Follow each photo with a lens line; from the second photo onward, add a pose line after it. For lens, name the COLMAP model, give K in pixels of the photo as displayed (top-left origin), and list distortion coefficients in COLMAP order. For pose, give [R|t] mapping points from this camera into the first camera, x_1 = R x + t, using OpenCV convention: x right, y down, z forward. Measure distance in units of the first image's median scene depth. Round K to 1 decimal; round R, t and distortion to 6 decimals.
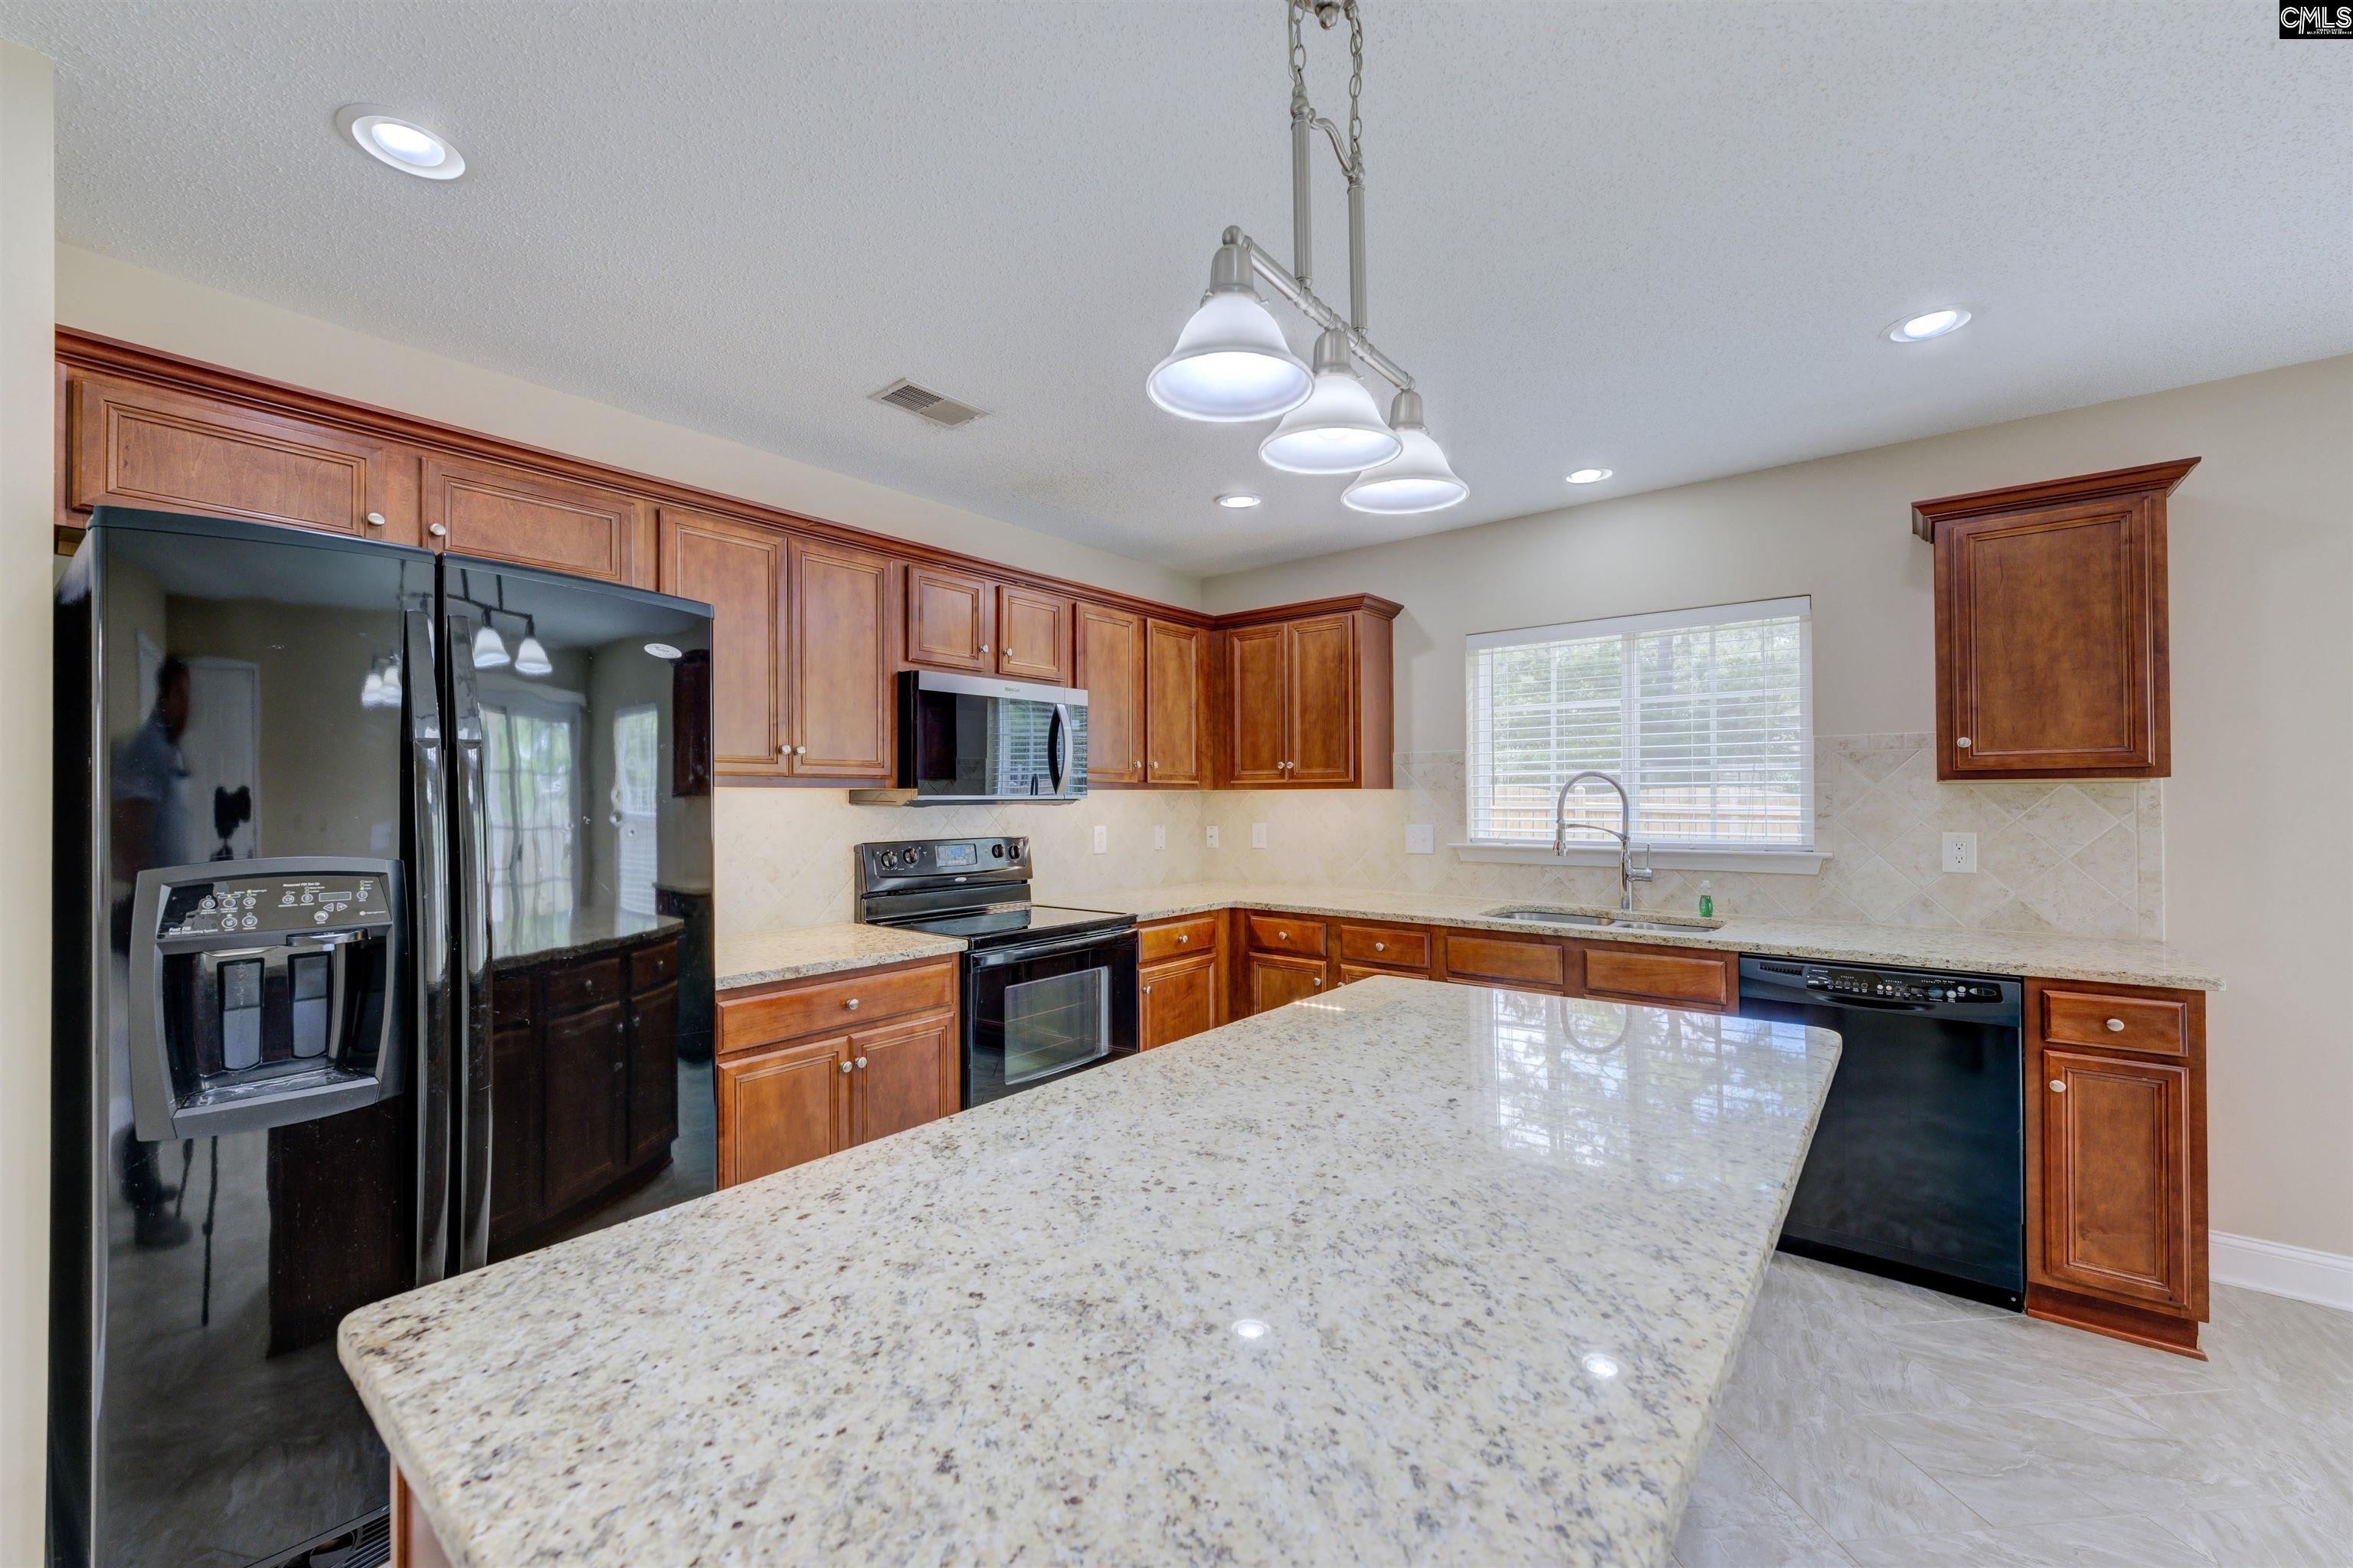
lens RADIAL K [[923.2, 0, 1174.5], [0, 923.2, 791.3], [0, 0, 1]] dist [0.000915, 0.000212]
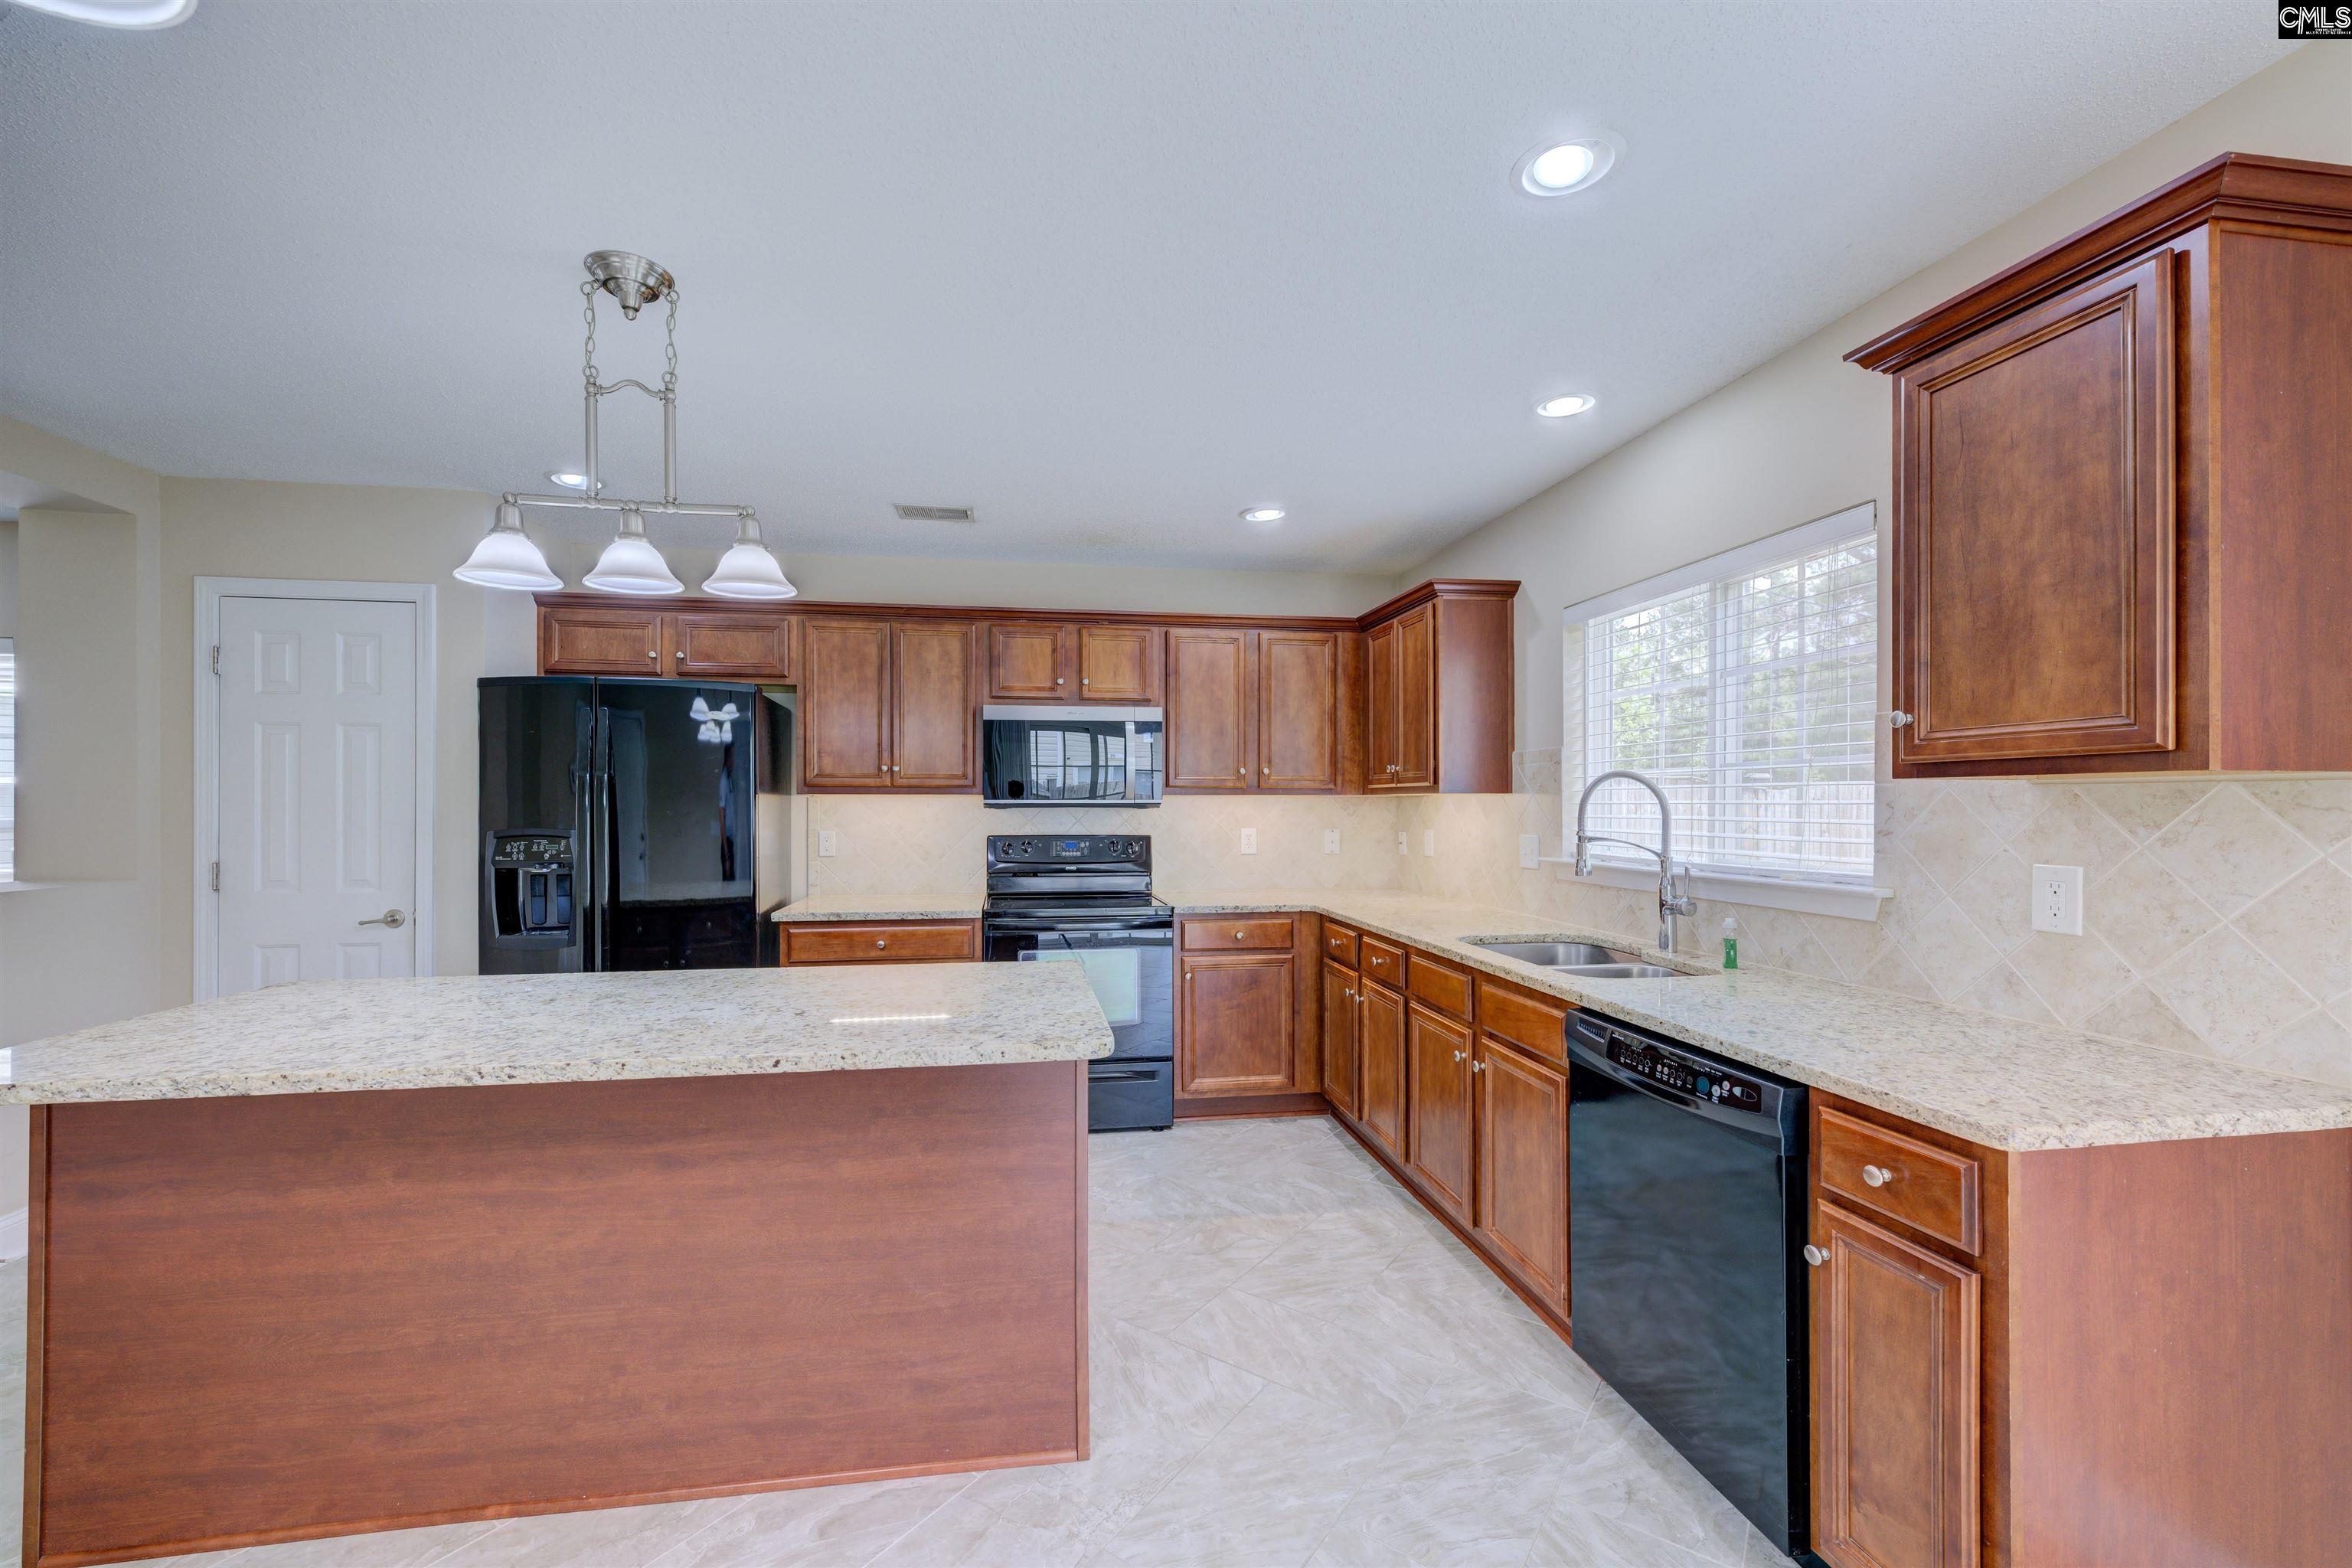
lens RADIAL K [[943.7, 0, 1168.1], [0, 943.7, 803.9], [0, 0, 1]] dist [-0.000936, -0.000034]
pose [[0.746213, 0.004639, -0.665691, 0.929532], [0.001588, 0.999960, 0.008749, -0.001374], [0.665705, -0.007585, 0.746177, 0.188311]]
